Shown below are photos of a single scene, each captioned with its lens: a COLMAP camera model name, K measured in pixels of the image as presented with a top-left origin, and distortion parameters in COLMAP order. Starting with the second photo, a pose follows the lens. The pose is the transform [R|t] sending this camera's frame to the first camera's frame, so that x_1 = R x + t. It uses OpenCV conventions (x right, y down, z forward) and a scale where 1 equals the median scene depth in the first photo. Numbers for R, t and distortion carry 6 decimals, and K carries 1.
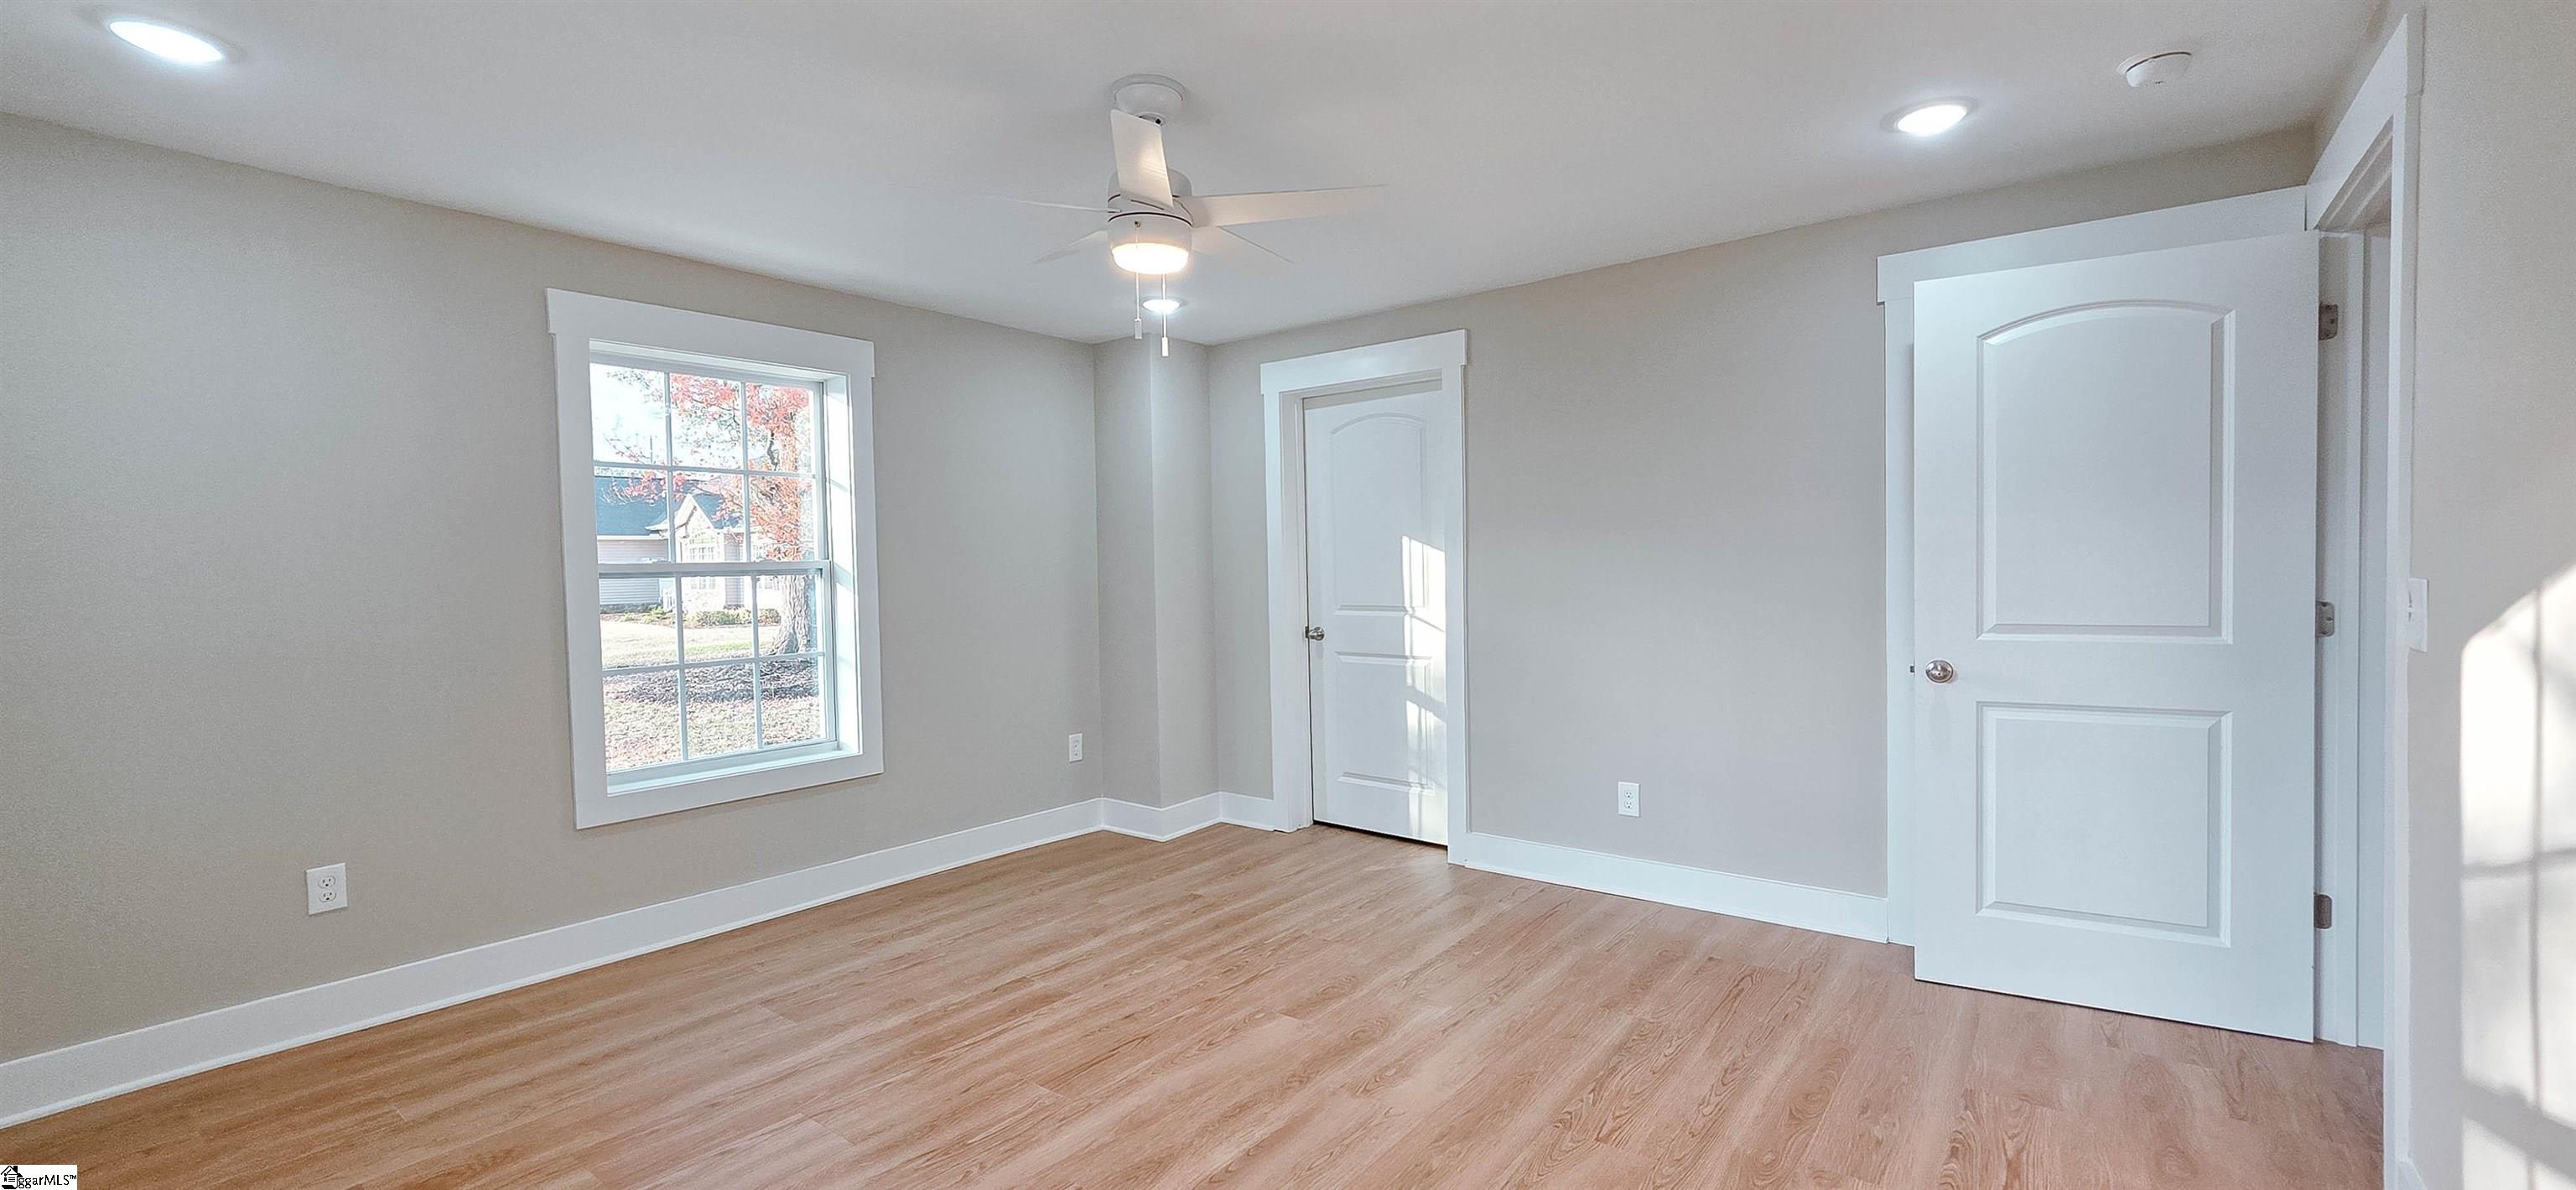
lens RADIAL K [[1035.8, 0, 1288.0], [0, 1035.8, 595.0], [0, 0, 1]] dist [0.002721, 0.000174]
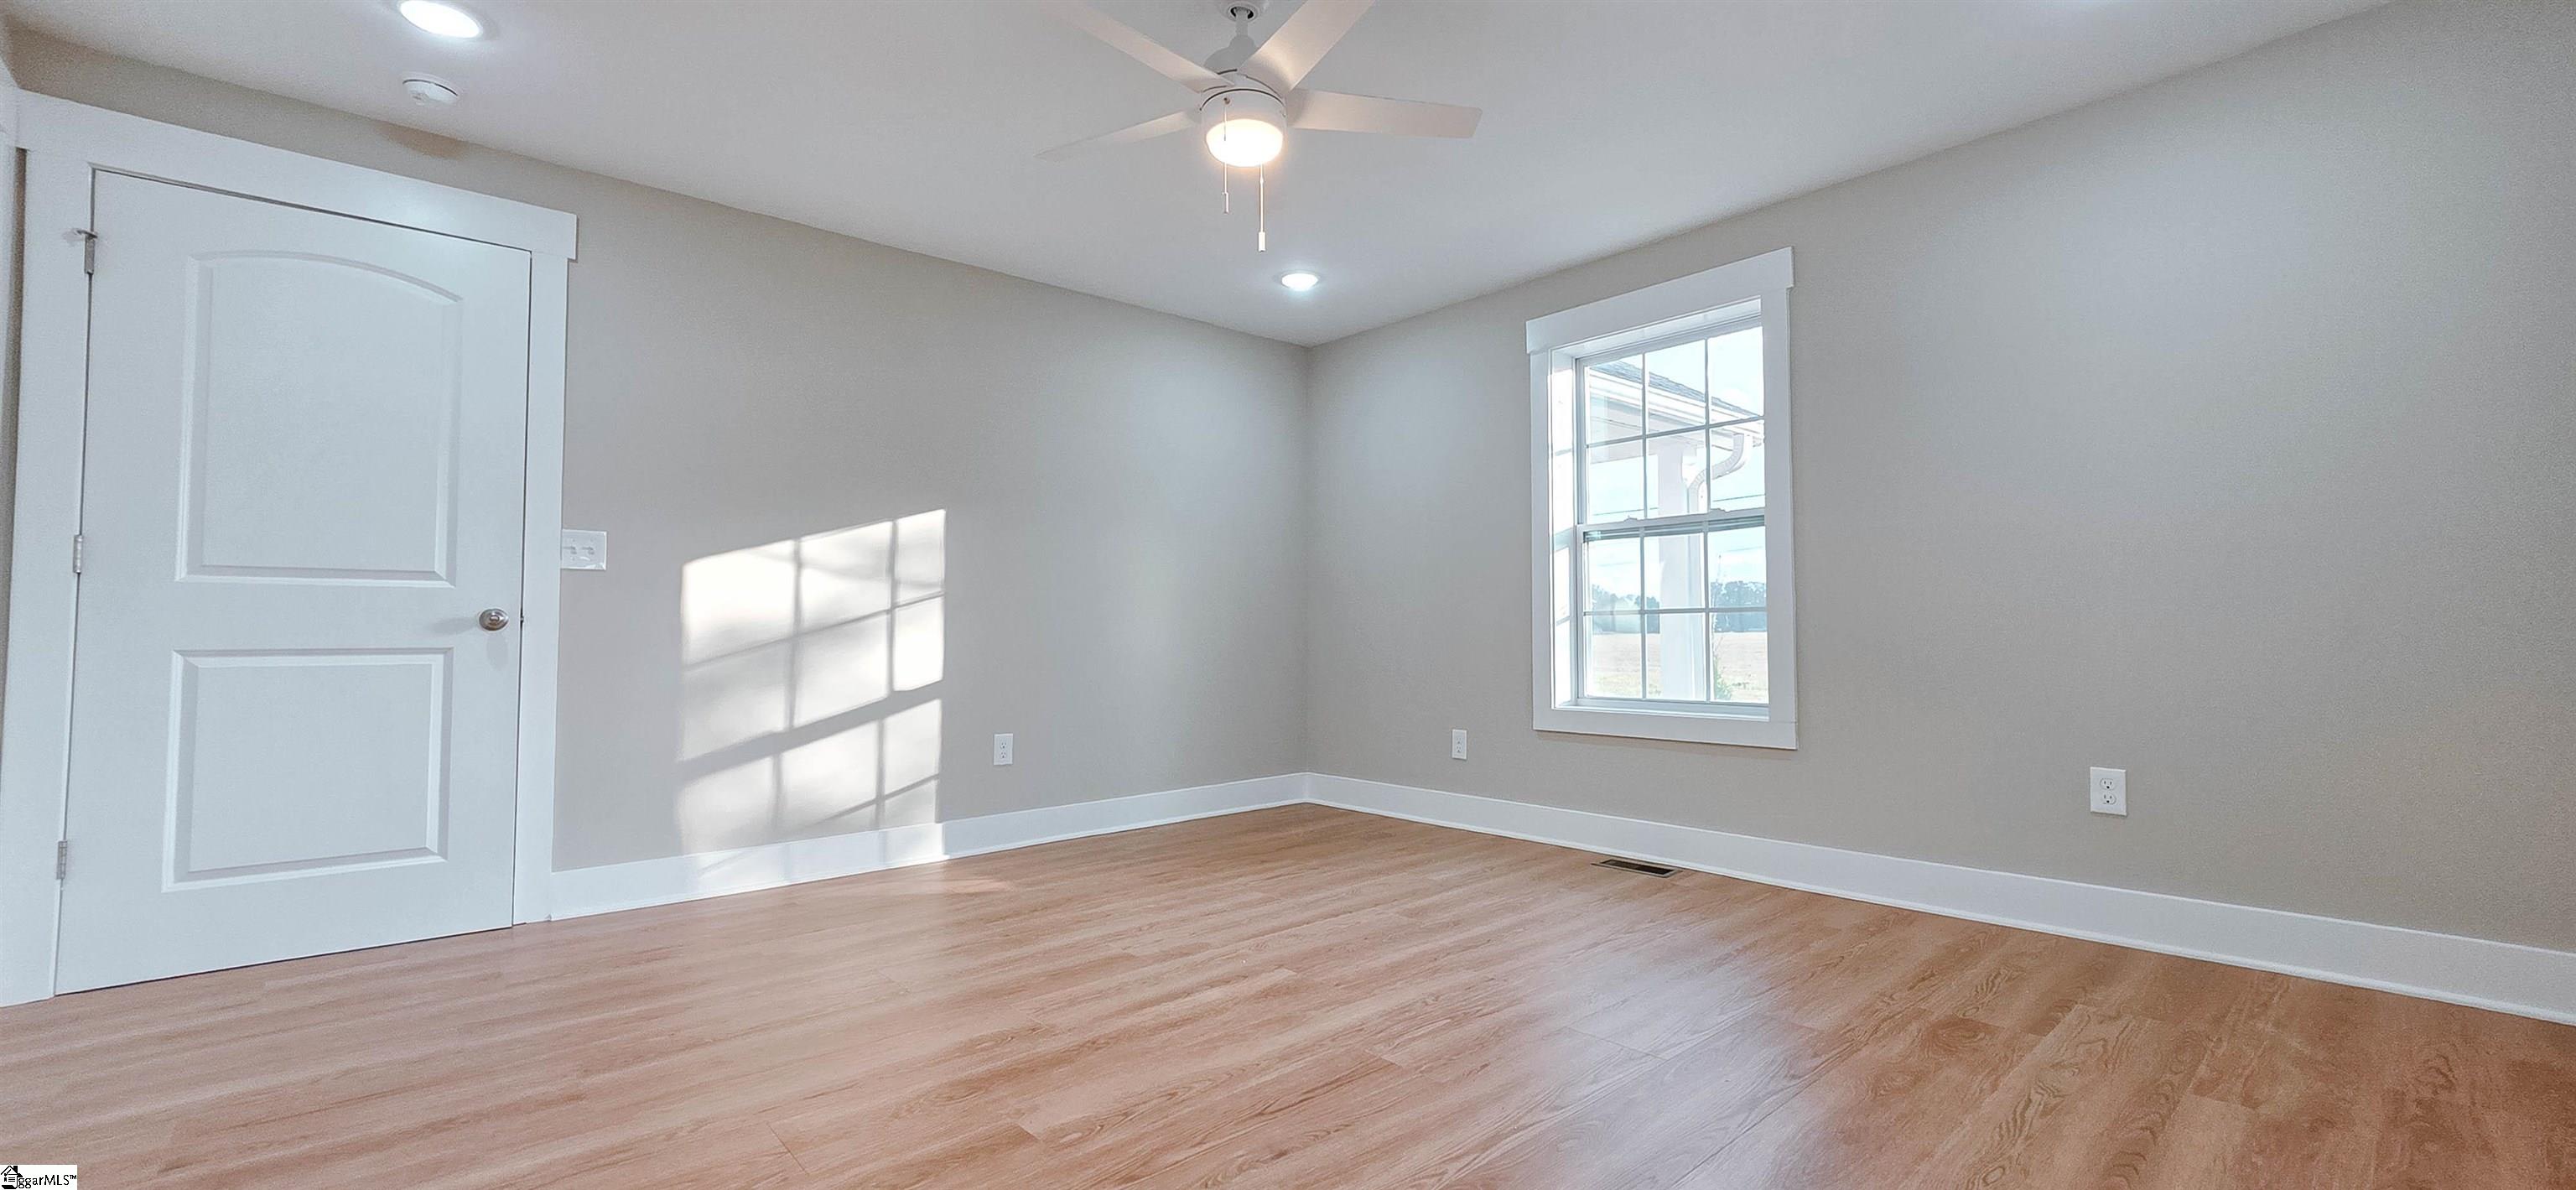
lens RADIAL K [[1062.2, 0, 1266.2], [0, 1062.2, 593.9], [0, 0, 1]] dist [-0.000689, -0.000192]
pose [[-0.978050, 0.030158, 0.206178, -0.323003], [0.028217, 0.999526, -0.012347, 0.109990], [-0.206452, -0.006258, -0.978437, 1.842071]]
